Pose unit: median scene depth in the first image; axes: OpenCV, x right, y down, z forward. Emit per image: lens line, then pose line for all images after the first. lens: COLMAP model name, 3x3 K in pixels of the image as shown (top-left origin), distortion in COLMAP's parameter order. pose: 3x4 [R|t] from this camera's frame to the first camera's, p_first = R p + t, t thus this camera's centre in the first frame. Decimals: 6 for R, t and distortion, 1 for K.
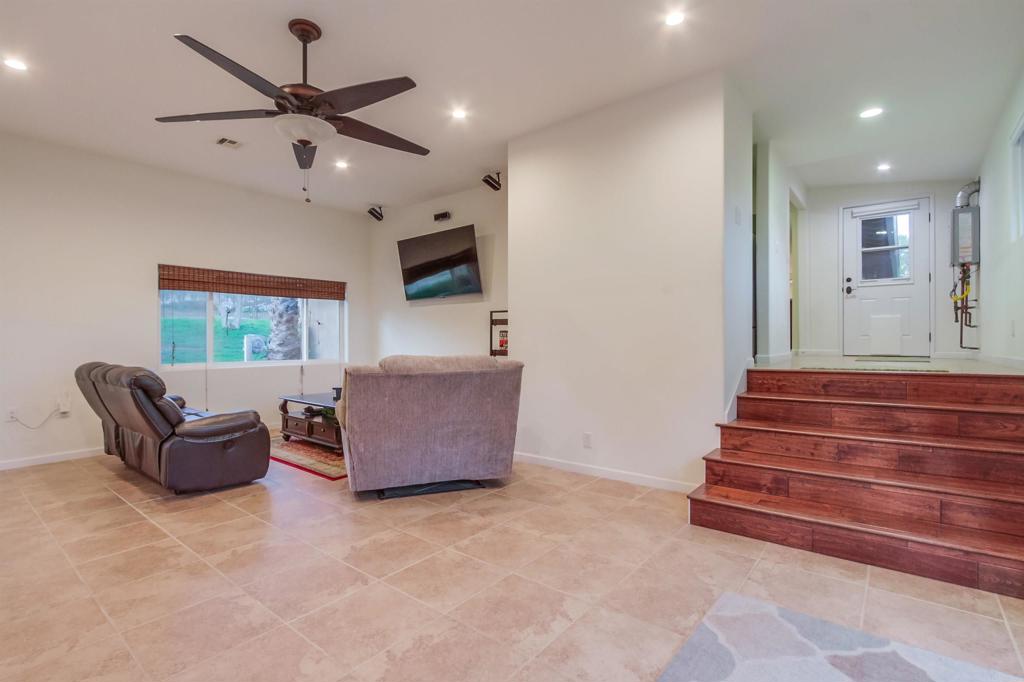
lens RADIAL K [[485.0, 0, 512.0], [0, 485.0, 341.0], [0, 0, 1]] dist [0.000363, -0.000856]
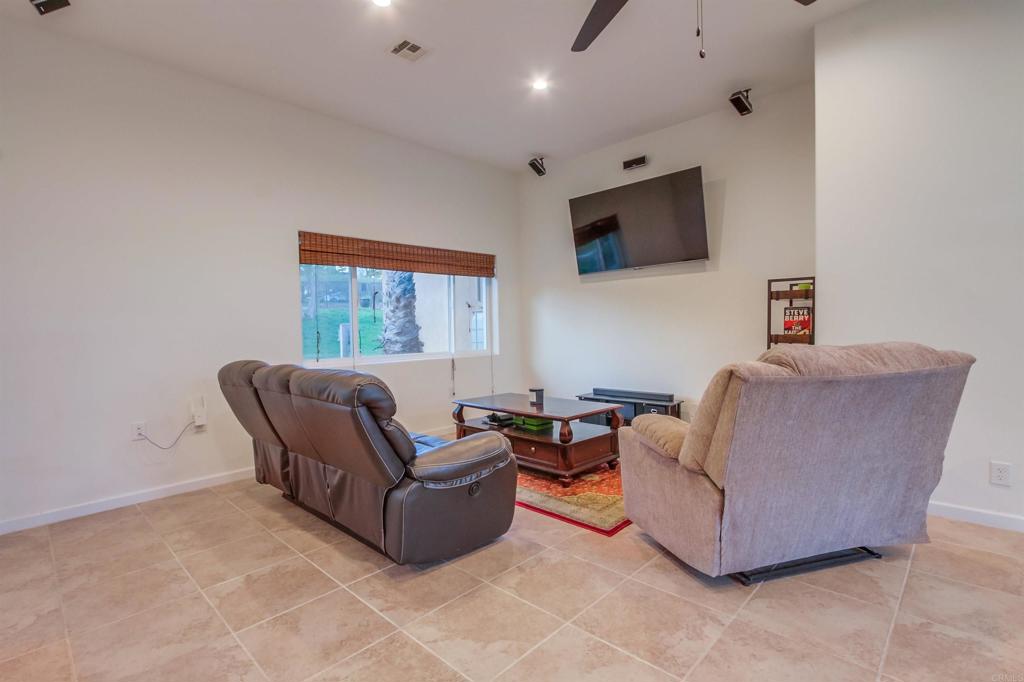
lens RADIAL K [[476.9, 0, 512.0], [0, 476.9, 341.0], [0, 0, 1]] dist [-0.009590, 0.000375]
pose [[0.997168, -0.014648, -0.073772, -0.338629], [0.016662, 0.999503, 0.026760, 0.002189], [0.073343, -0.027914, 0.996916, 0.265330]]
